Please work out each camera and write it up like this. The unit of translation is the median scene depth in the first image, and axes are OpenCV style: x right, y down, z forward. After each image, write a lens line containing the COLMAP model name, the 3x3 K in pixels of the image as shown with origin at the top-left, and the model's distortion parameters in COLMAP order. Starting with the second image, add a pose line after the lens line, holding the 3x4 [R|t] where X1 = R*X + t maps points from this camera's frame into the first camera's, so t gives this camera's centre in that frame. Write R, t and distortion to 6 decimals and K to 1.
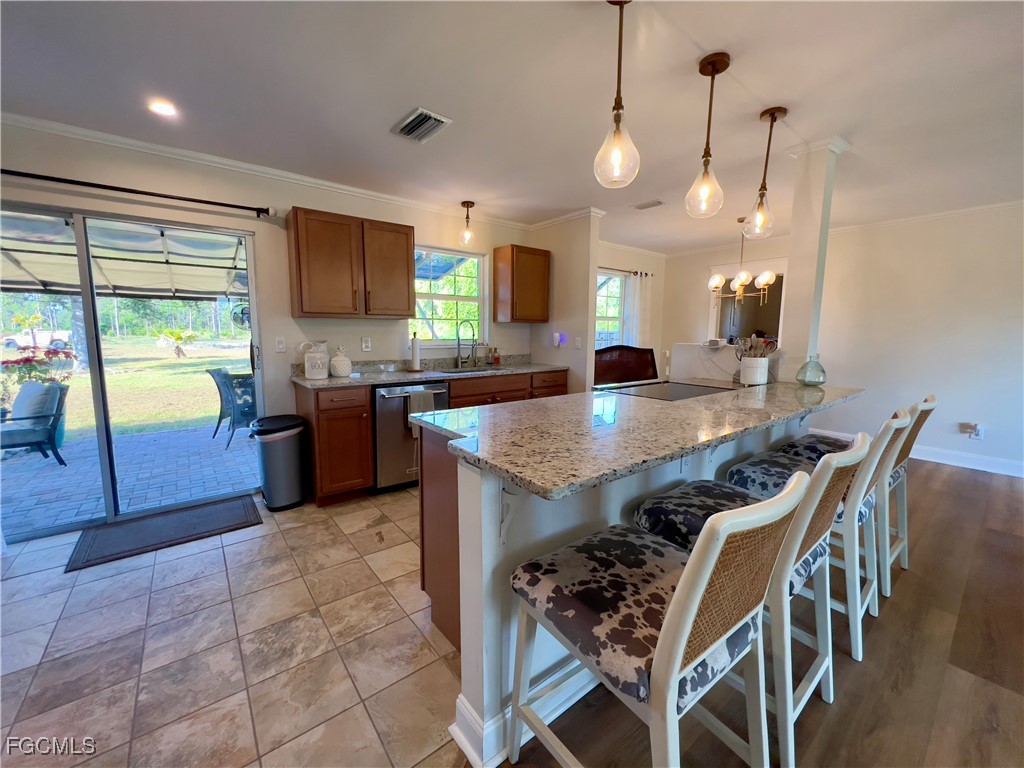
lens RADIAL K [[411.0, 0, 513.9], [0, 411.0, 381.0], [0, 0, 1]] dist [0.000407, 0.000188]
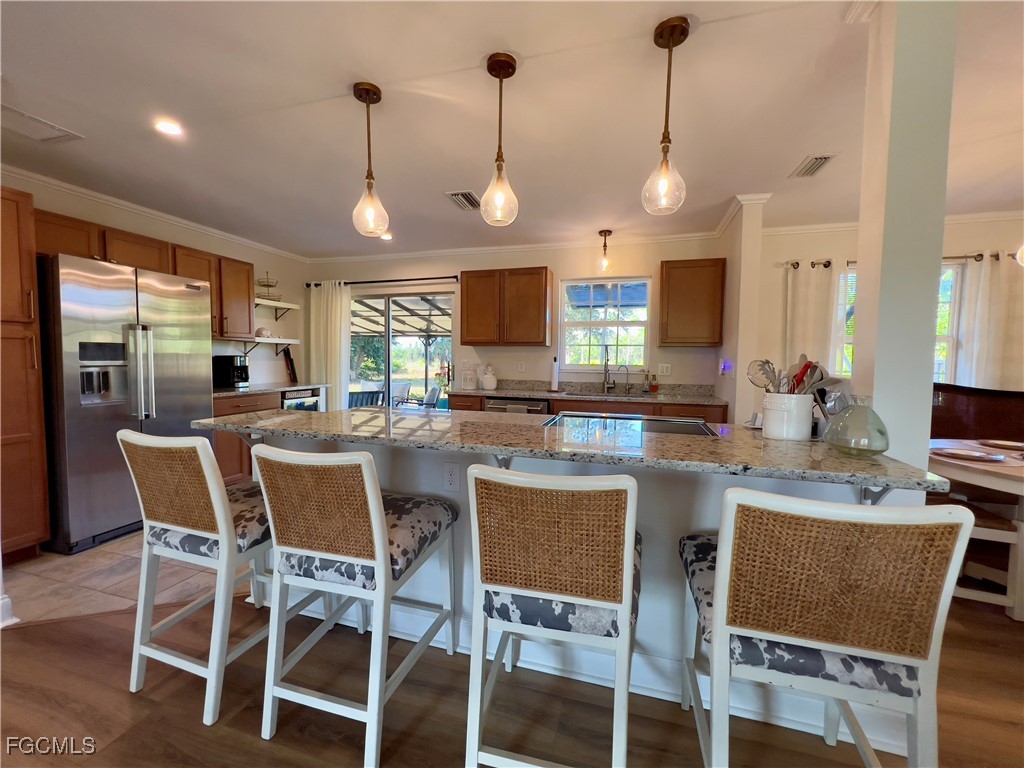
lens RADIAL K [[411.0, 0, 512.6], [0, 411.0, 383.0], [0, 0, 1]] dist [0.000407, 0.000188]
pose [[0.584794, 0.045289, -0.809916, 0.596335], [-0.107323, 0.993983, -0.021911, -0.010577], [0.804051, 0.099736, 0.586136, 0.248346]]
